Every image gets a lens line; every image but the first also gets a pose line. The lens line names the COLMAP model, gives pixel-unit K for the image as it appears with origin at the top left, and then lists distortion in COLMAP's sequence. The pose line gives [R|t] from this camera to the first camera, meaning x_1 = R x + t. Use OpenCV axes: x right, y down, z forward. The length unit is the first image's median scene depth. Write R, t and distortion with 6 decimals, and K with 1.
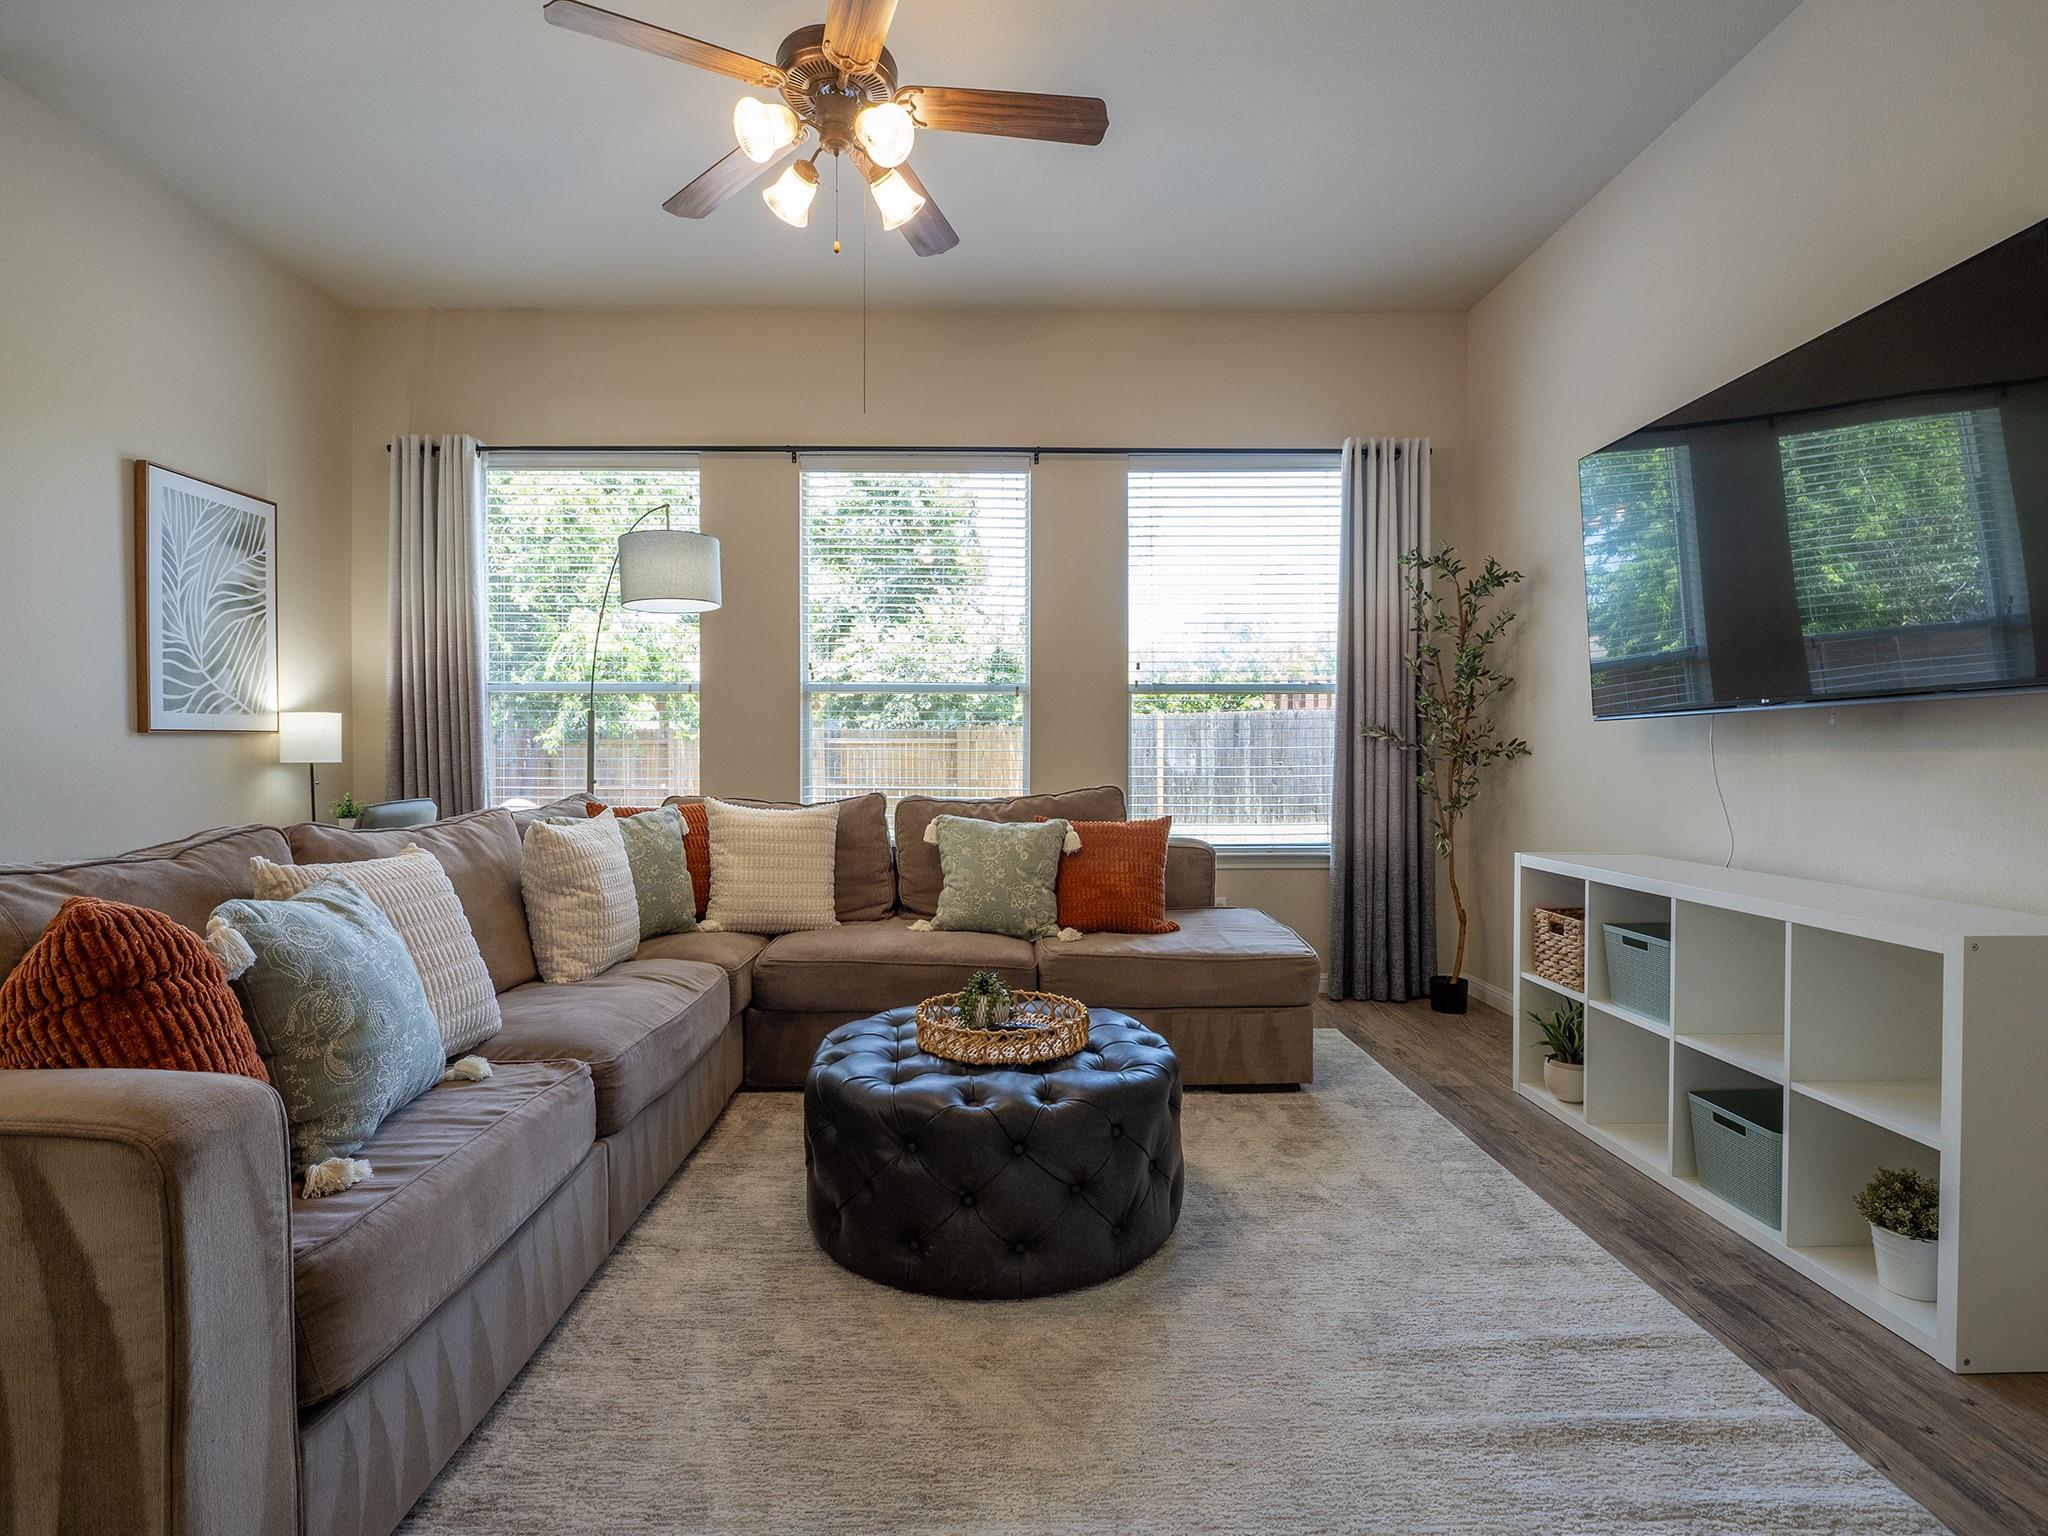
lens RADIAL K [[977.0, 0, 1013.0], [0, 977.0, 763.1], [0, 0, 1]] dist [-0.004286, -0.003014]
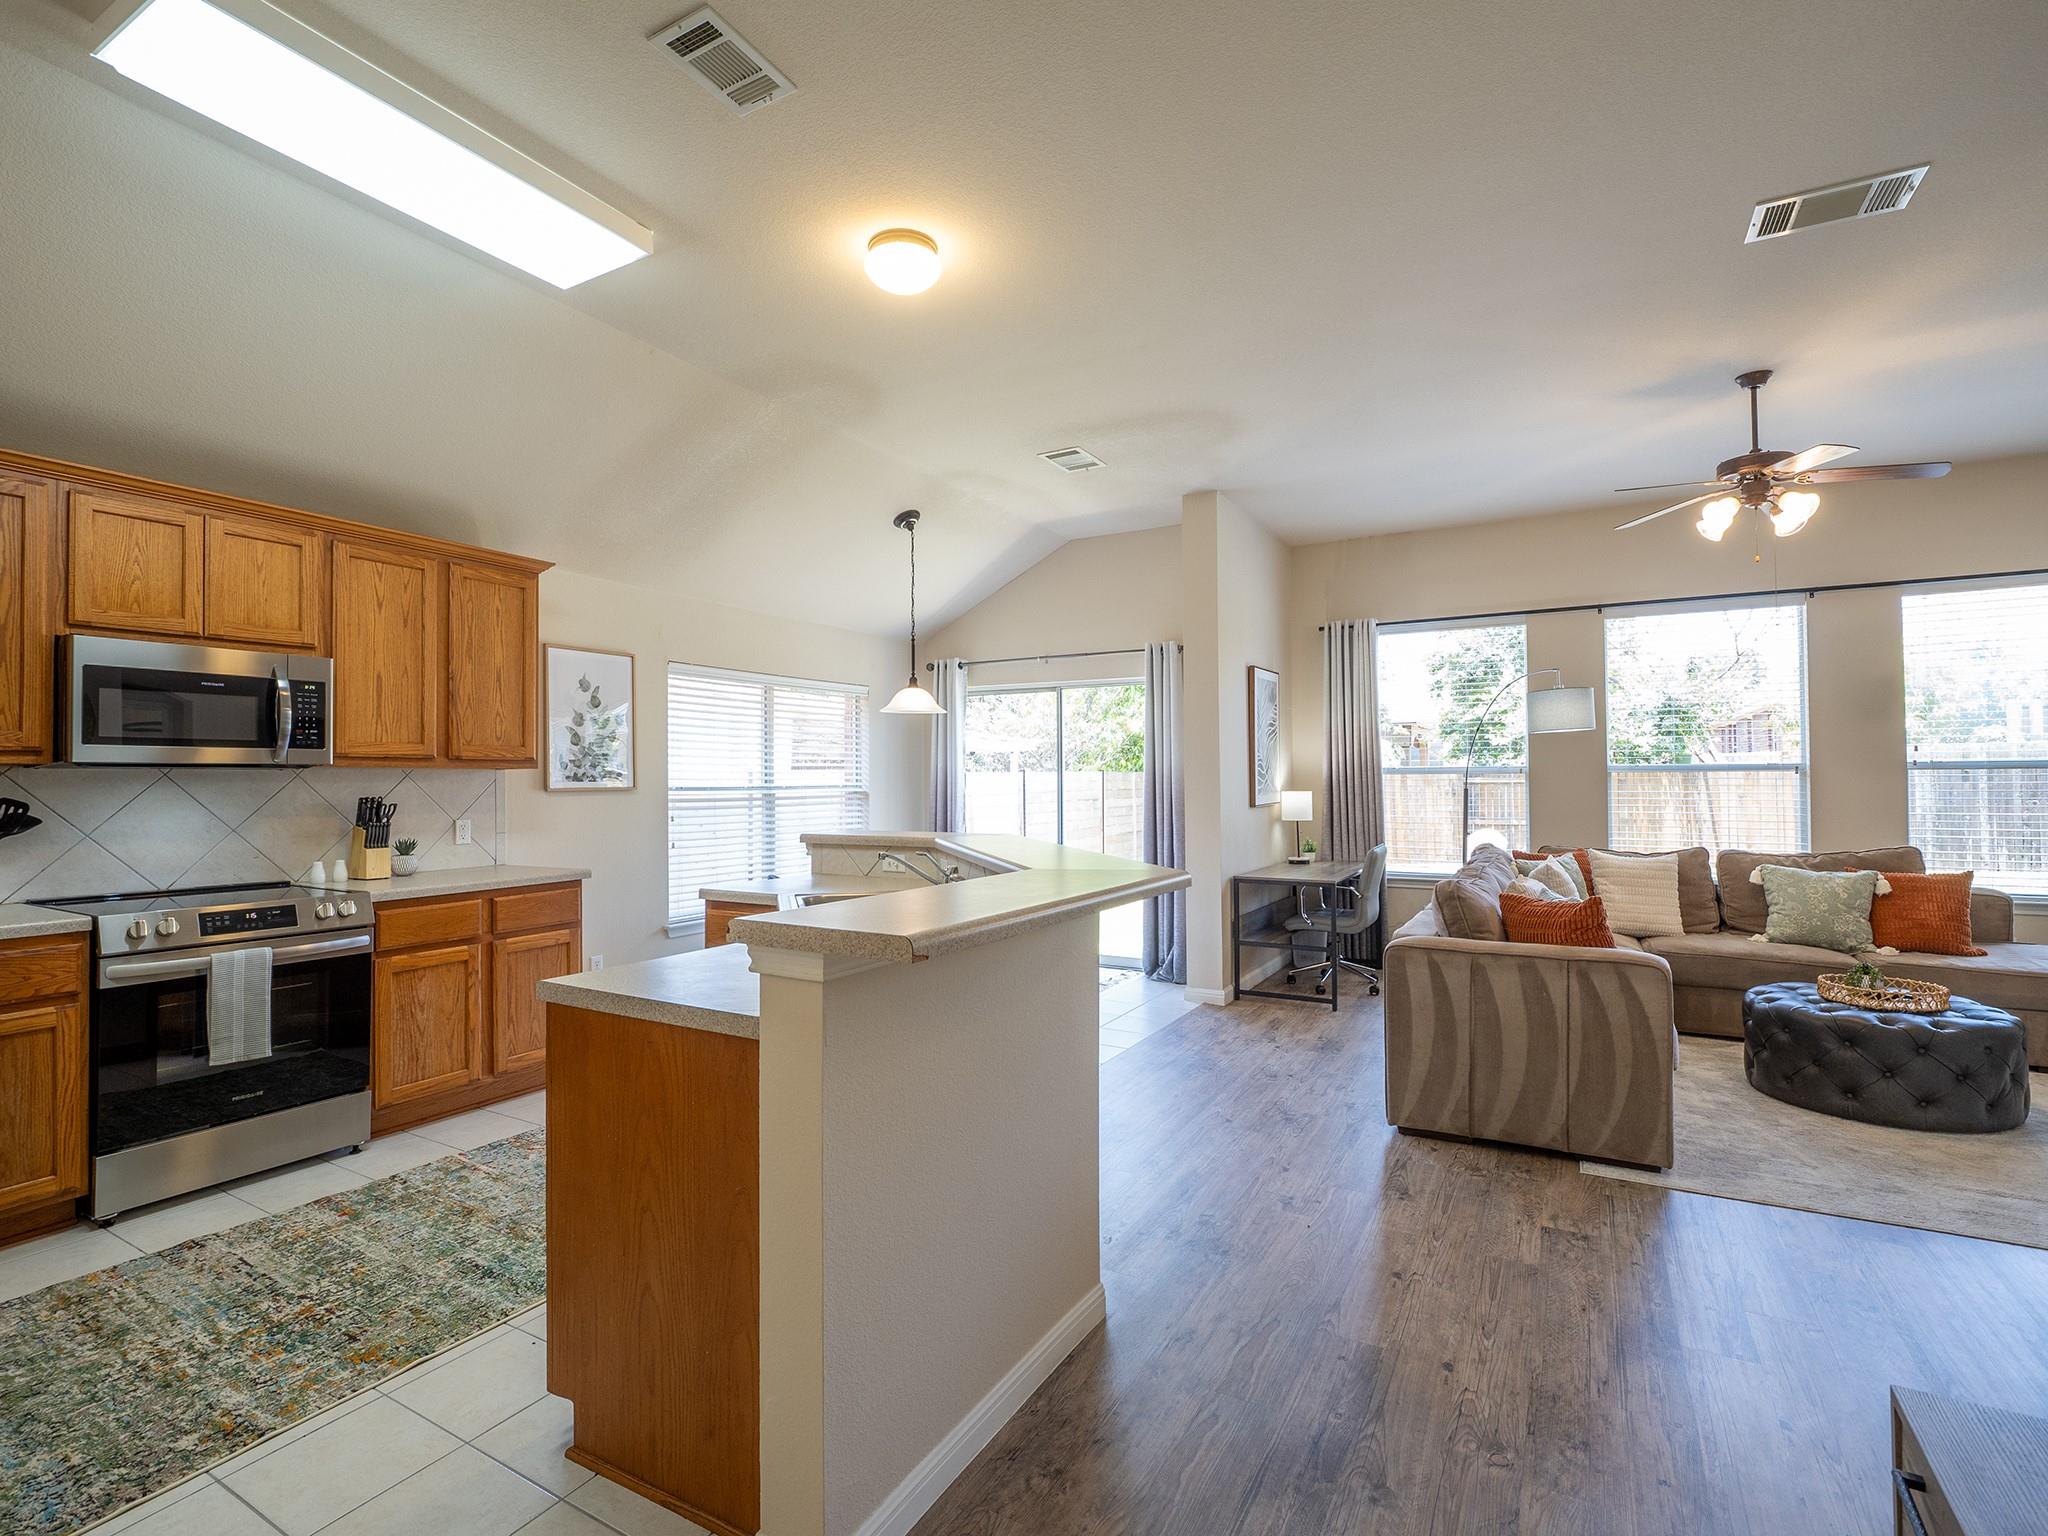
lens RADIAL K [[977.0, 0, 1013.0], [0, 977.0, 763.1], [0, 0, 1]] dist [-0.004286, -0.003014]
pose [[0.862622, -0.015900, -0.505600, -0.312984], [0.003183, 0.999657, -0.026007, -0.066388], [0.505840, 0.020825, 0.862376, -0.858240]]
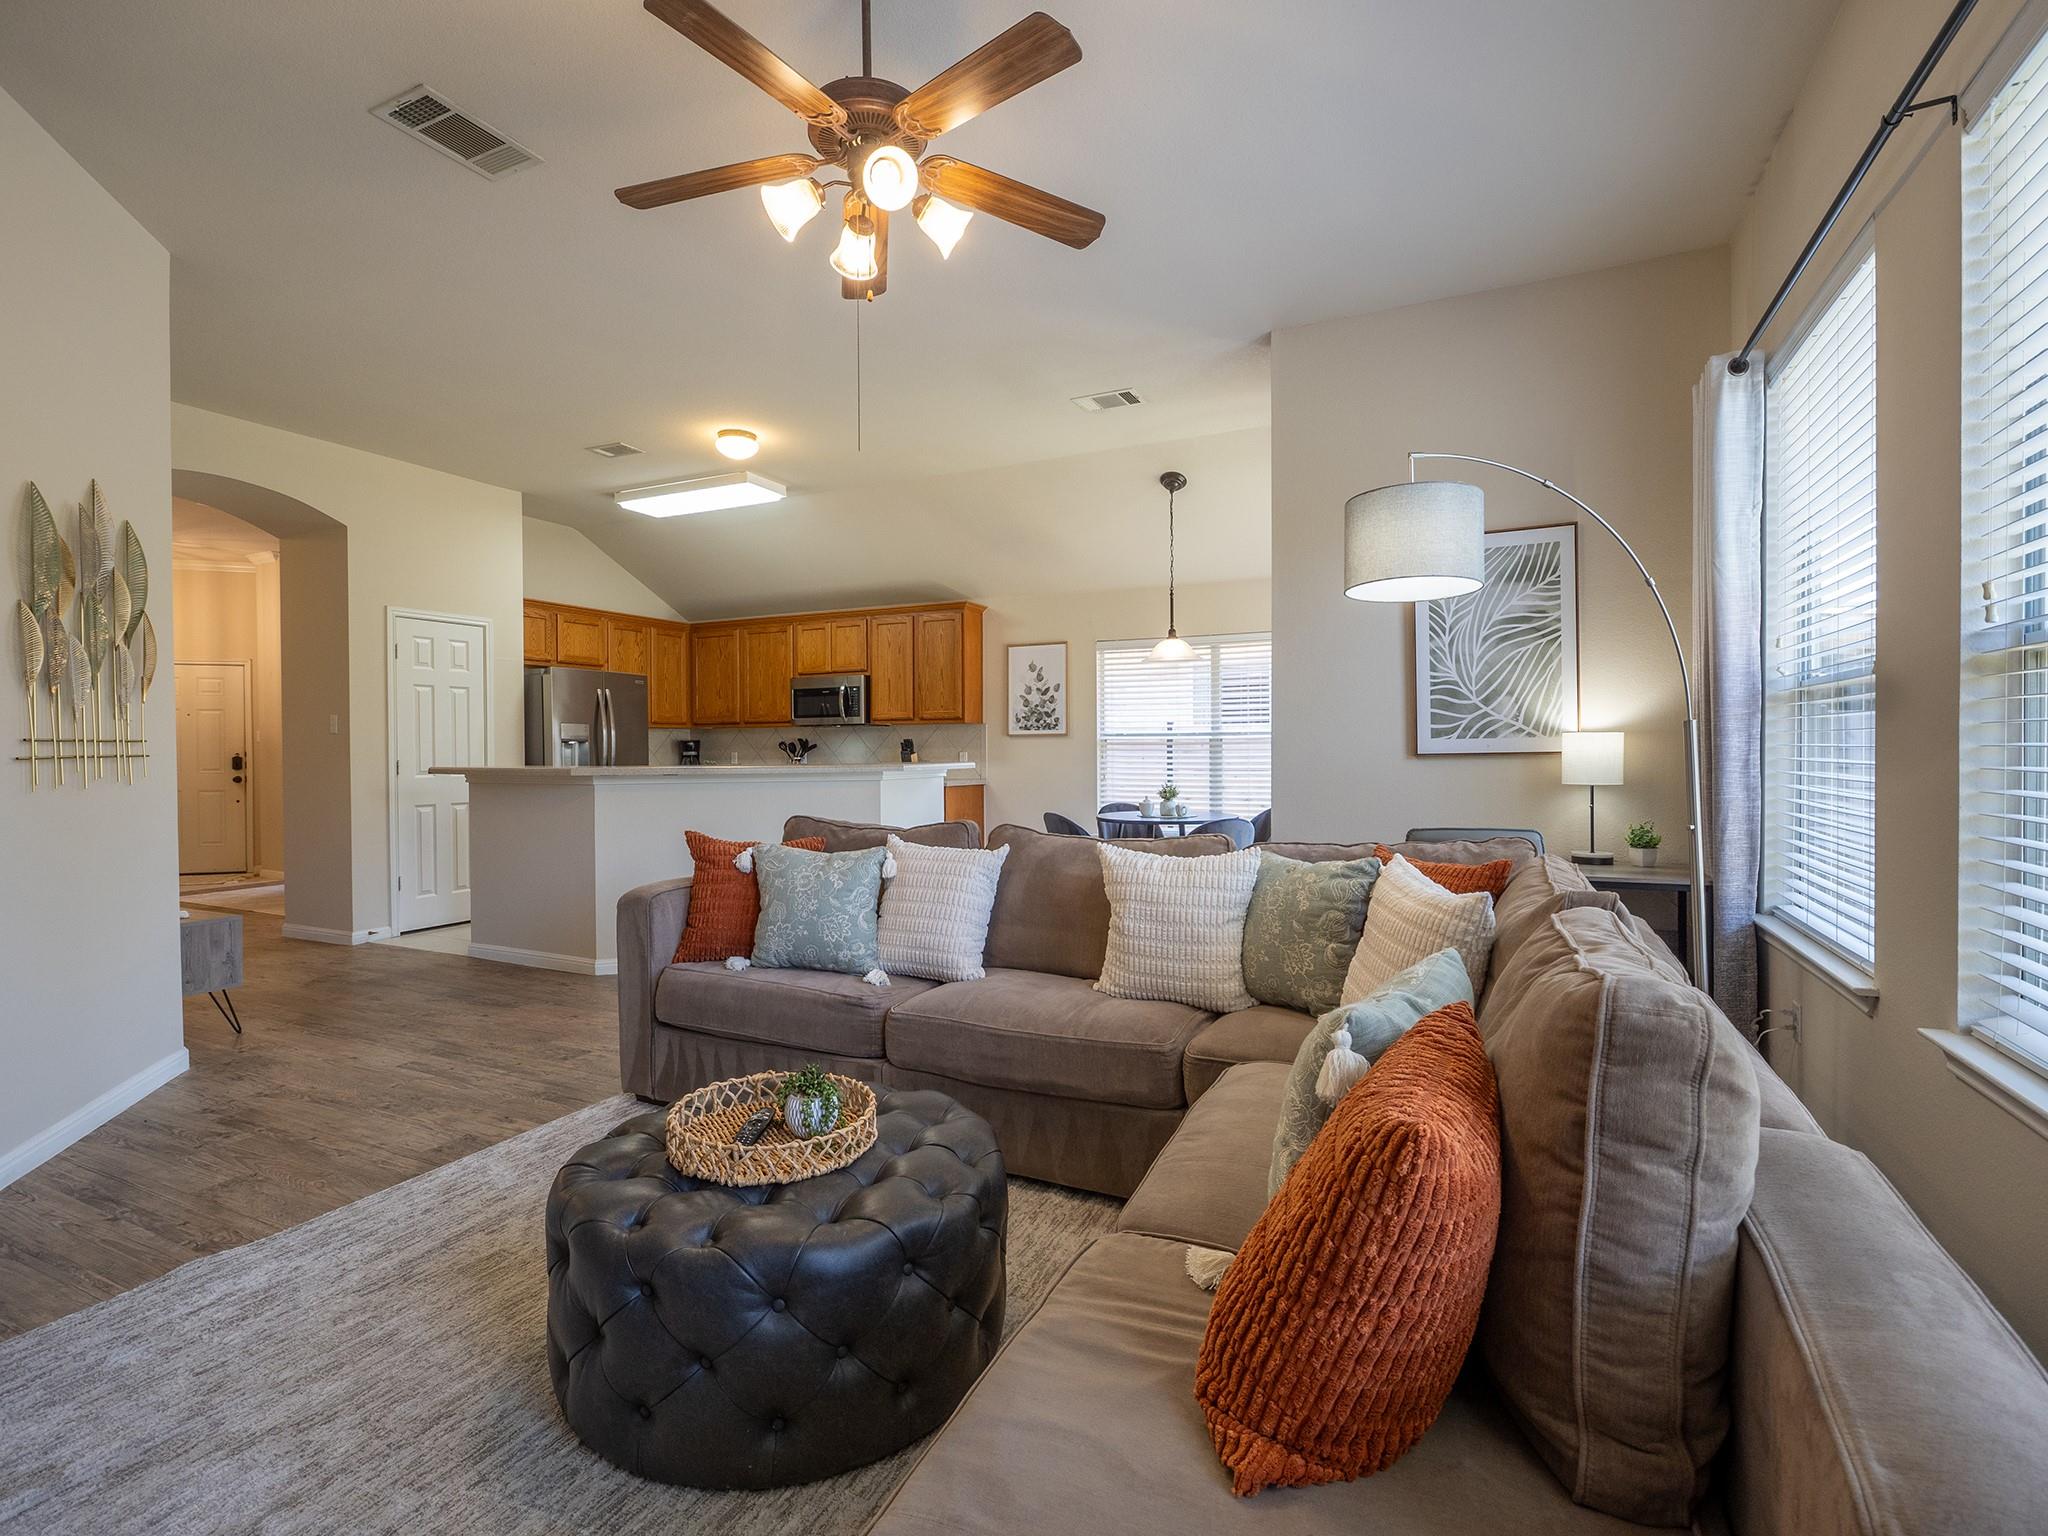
lens RADIAL K [[977.0, 0, 1013.0], [0, 977.0, 763.1], [0, 0, 1]] dist [-0.004286, -0.003014]
pose [[-0.445418, 0.011145, -0.895253, 0.424036], [-0.004187, 0.999886, 0.014531, -0.035986], [0.895313, 0.010221, -0.445321, 1.009223]]
